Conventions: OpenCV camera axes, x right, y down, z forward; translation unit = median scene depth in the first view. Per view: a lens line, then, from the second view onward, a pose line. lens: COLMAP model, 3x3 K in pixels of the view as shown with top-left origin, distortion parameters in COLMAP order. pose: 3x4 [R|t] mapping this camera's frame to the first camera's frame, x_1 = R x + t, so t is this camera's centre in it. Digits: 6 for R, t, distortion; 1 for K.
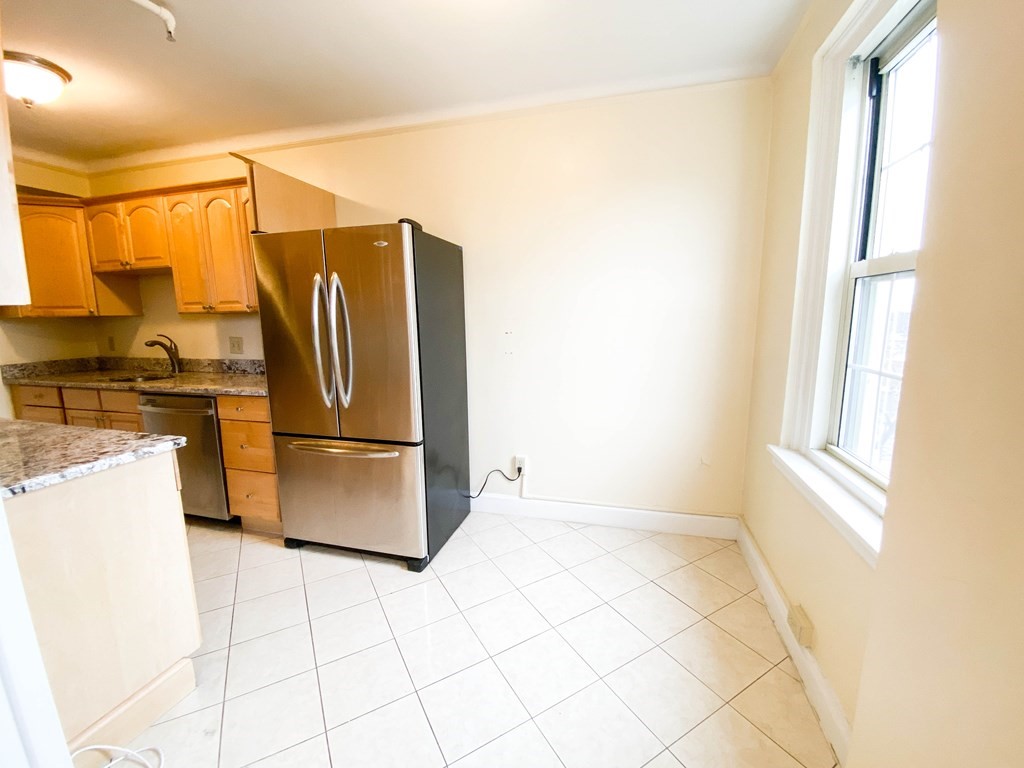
lens RADIAL K [[415.4, 0, 512.0], [0, 415.4, 384.0], [0, 0, 1]] dist [0.019439, -0.021628]
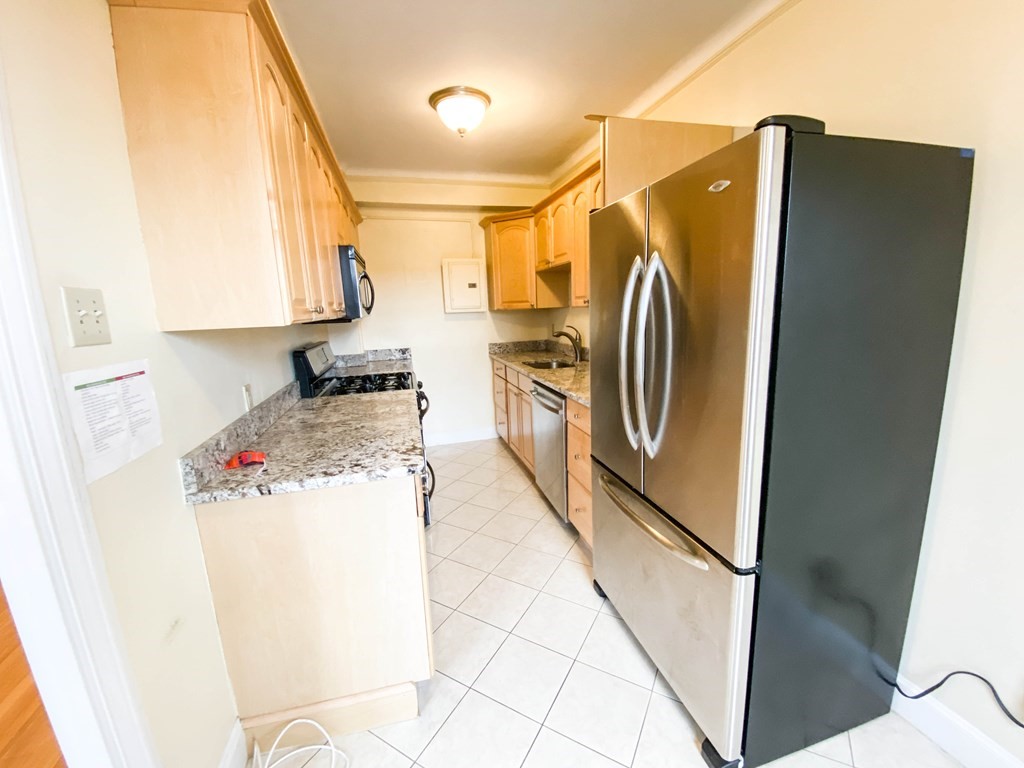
lens RADIAL K [[415.4, 0, 512.0], [0, 415.4, 384.0], [0, 0, 1]] dist [0.019439, -0.021628]
pose [[0.502853, 0.151062, -0.851070, 0.034613], [-0.101706, 0.988111, 0.115293, -0.111791], [0.858368, 0.028583, 0.512238, 0.463142]]
